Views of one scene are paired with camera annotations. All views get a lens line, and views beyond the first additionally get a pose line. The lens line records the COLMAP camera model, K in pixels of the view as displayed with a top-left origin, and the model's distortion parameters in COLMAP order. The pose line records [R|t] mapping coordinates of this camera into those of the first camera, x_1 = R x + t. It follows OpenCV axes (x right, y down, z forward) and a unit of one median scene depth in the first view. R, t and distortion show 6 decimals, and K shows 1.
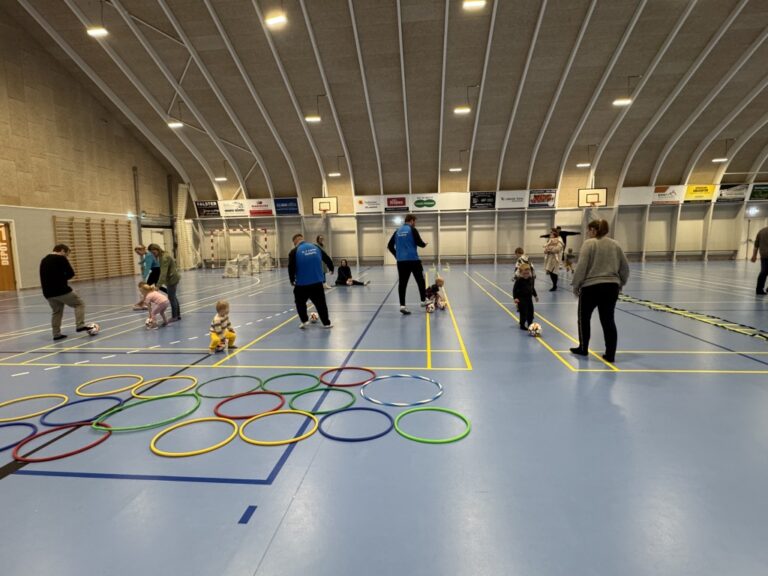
lens RADIAL K [[421.2, 0, 369.1], [0, 421.2, 286.2], [0, 0, 1]] dist [-0.015179, 0.004532]
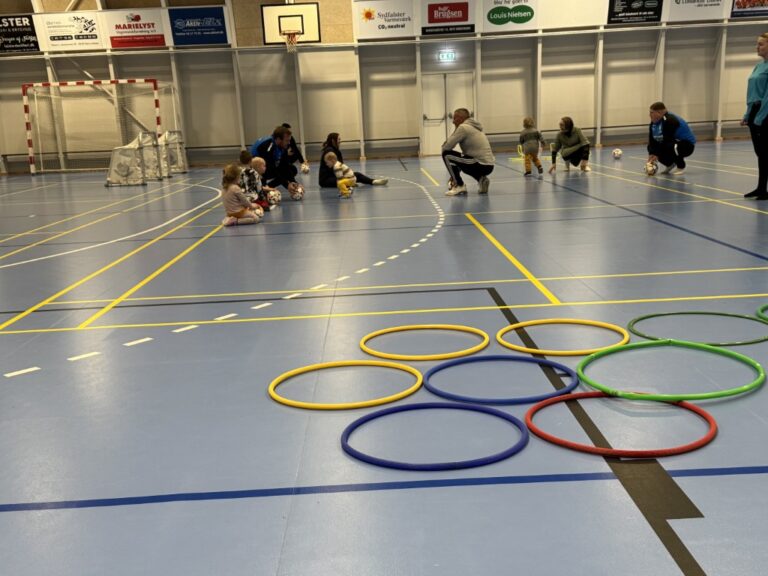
lens RADIAL K [[903.5, 0, 383.1], [0, 903.5, 292.7], [0, 0, 1]] dist [0.092523, 0.000000]
pose [[0.992325, -0.047418, 0.114200, -0.133188], [0.038309, 0.996003, 0.080682, 0.018403], [-0.117569, -0.075688, 0.990176, 0.012398]]
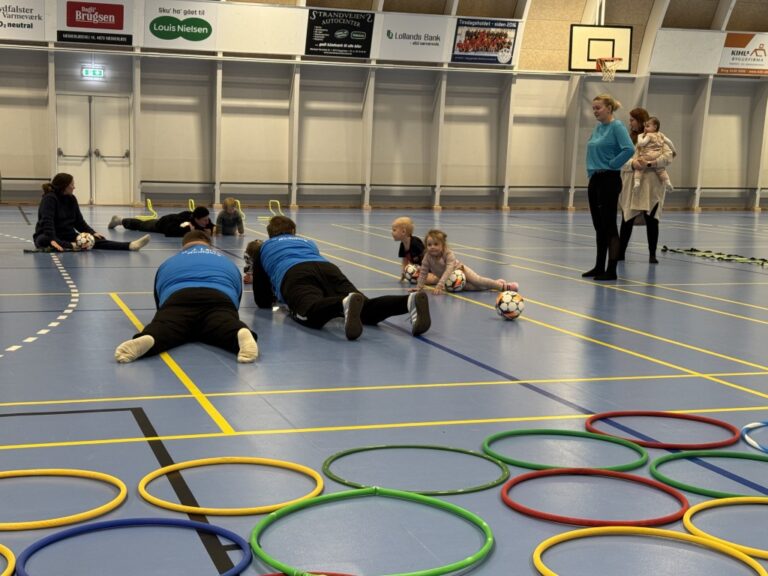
lens RADIAL K [[1206.4, 0, 388.4], [0, 1206.4, 296.8], [0, 0, 1]] dist [0.115153, 0.000000]
pose [[0.909974, -0.006724, 0.414610, -0.128692], [0.003640, 0.999960, 0.008226, 0.015508], [-0.414649, -0.005977, 0.909962, 0.021354]]
